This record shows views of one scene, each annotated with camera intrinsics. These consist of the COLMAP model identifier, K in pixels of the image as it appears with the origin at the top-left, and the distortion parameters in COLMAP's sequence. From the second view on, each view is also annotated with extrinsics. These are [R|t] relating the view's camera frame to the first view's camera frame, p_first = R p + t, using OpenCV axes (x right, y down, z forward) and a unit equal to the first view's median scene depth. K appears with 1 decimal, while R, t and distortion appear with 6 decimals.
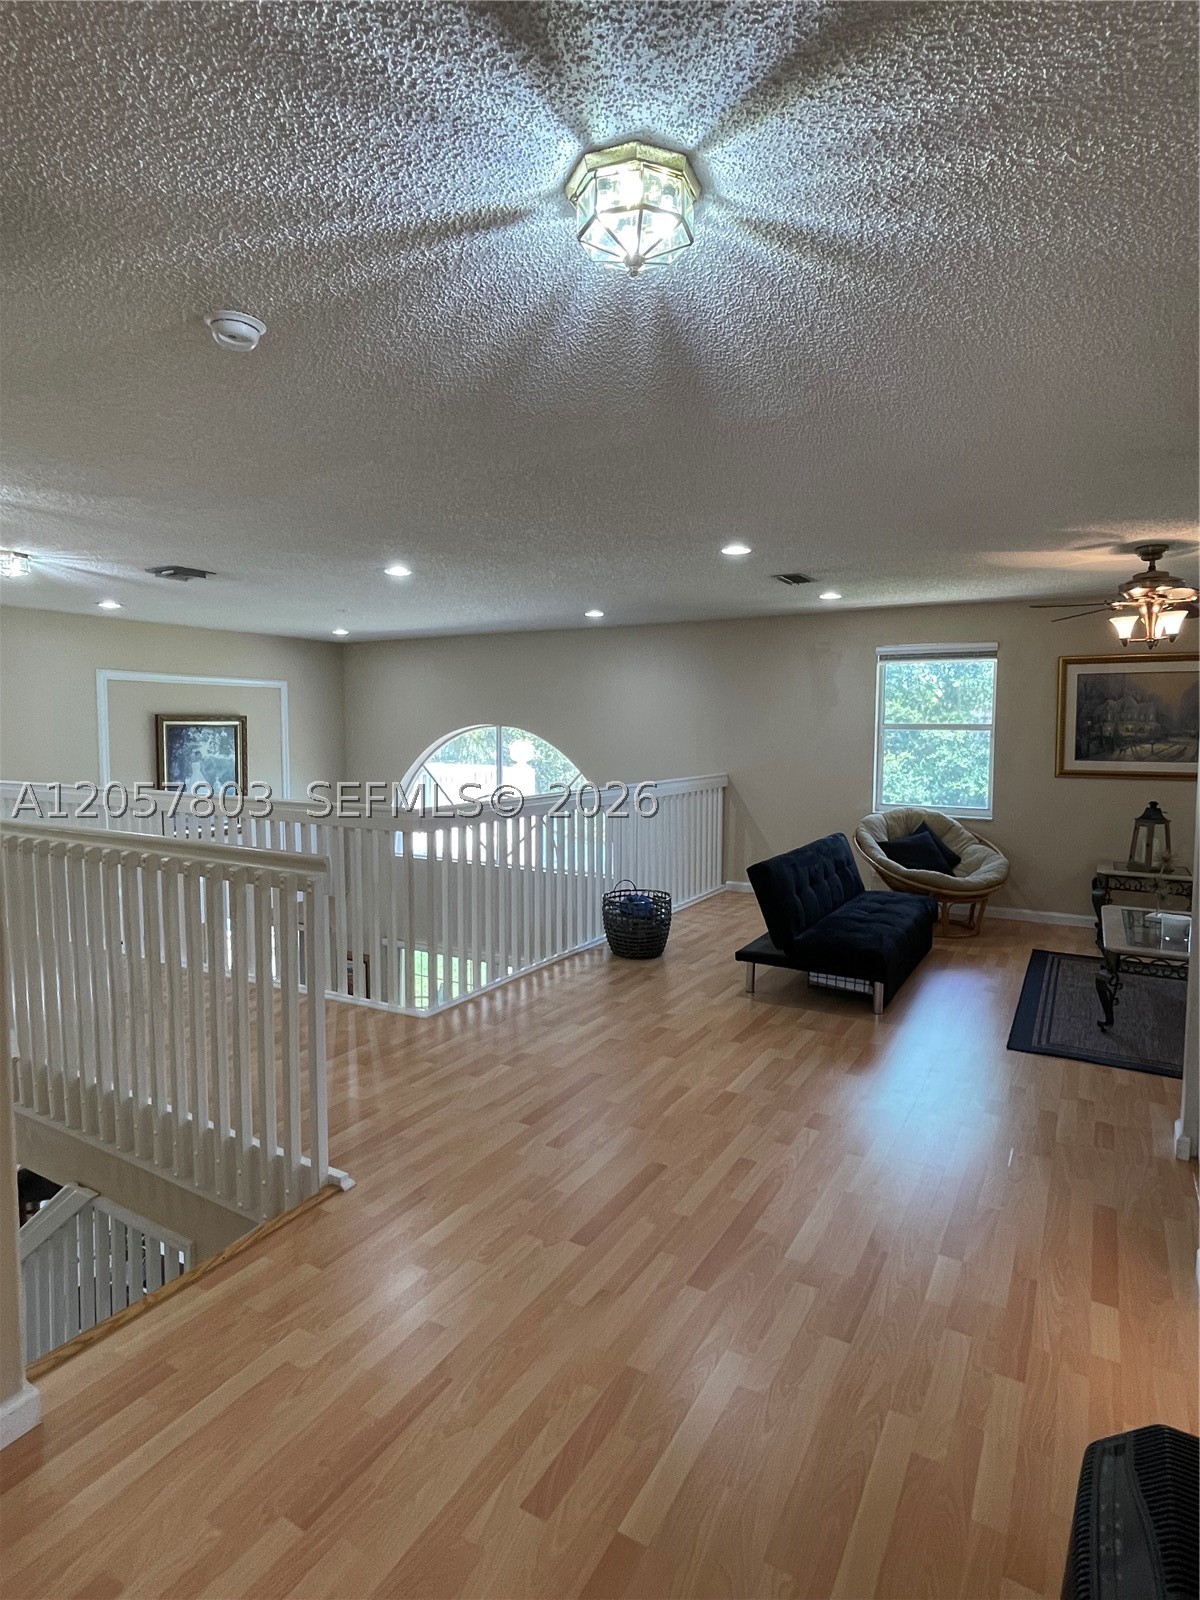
lens RADIAL K [[839.5, 0, 607.0], [0, 839.5, 792.1], [0, 0, 1]] dist [0.000054, 0.000016]
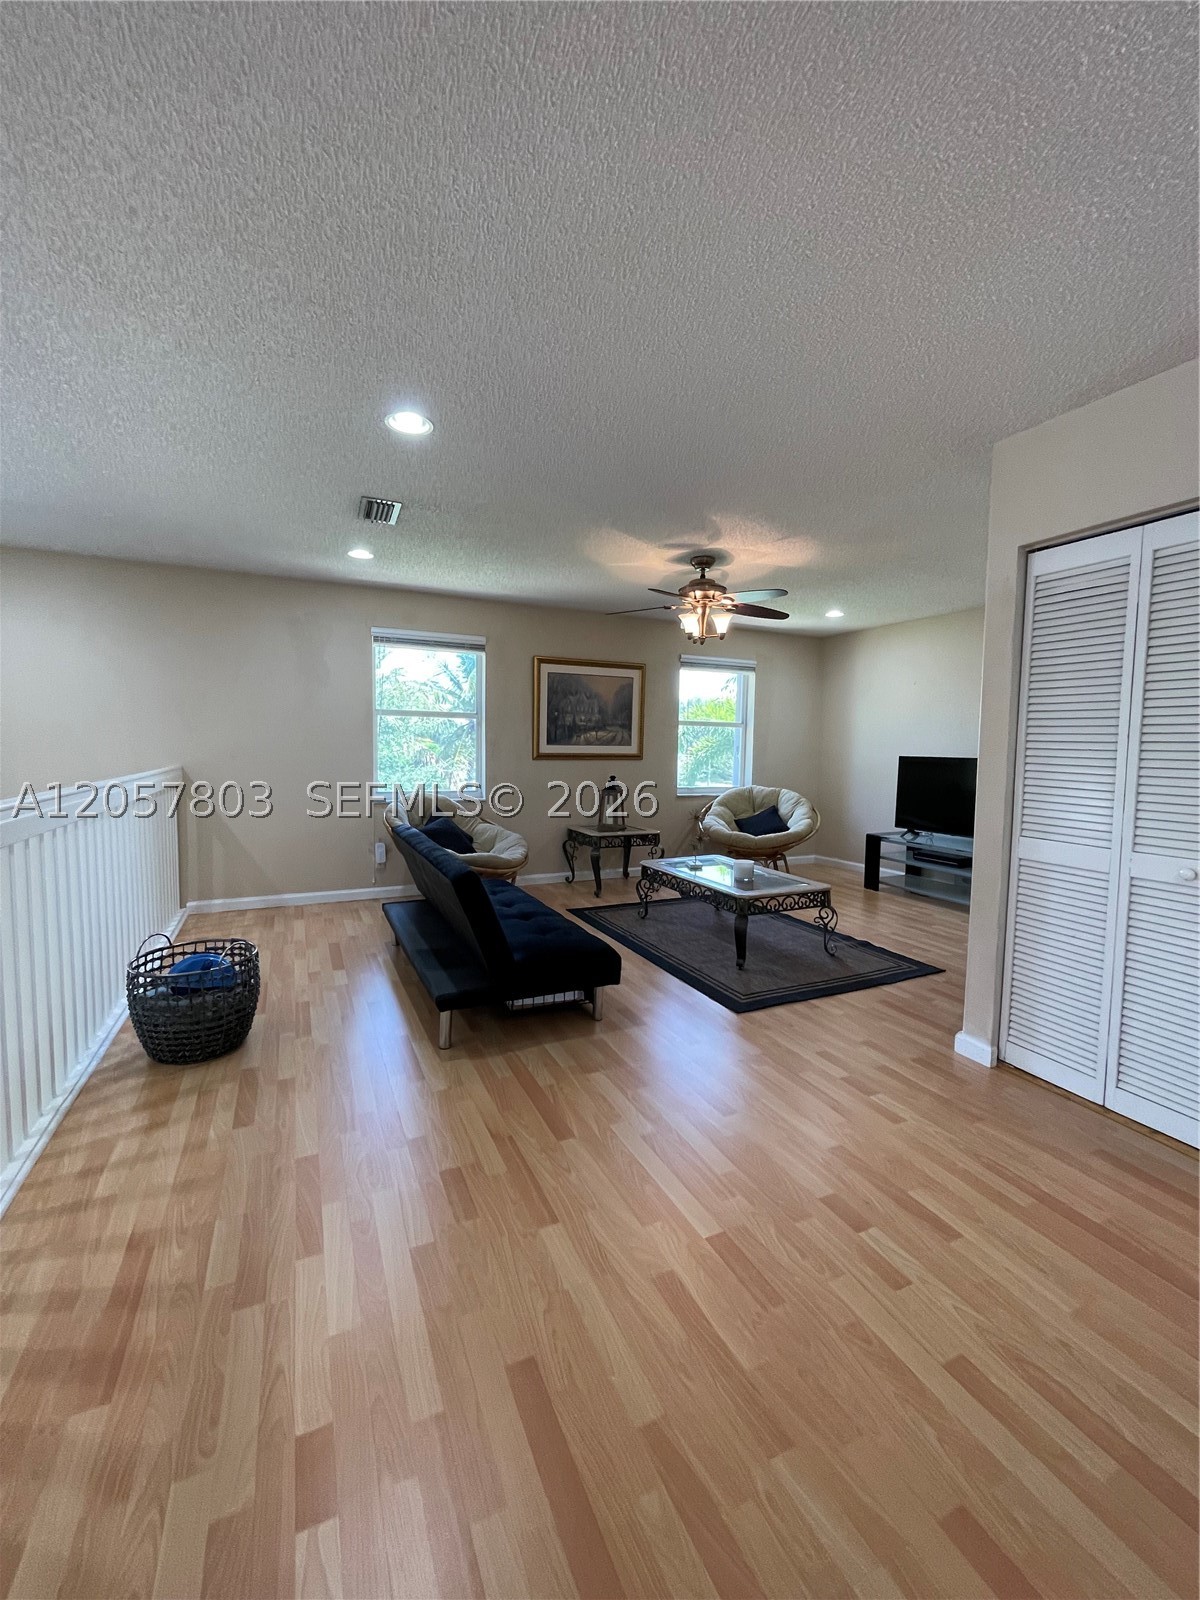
lens RADIAL K [[645.1, 0, 597.5], [0, 645.1, 793.5], [0, 0, 1]] dist [-0.002719, -0.000125]
pose [[0.581322, -0.056500, 0.811709, -0.171214], [0.051459, 0.998142, 0.032623, 0.005195], [-0.812044, 0.022805, 0.583150, 0.490556]]
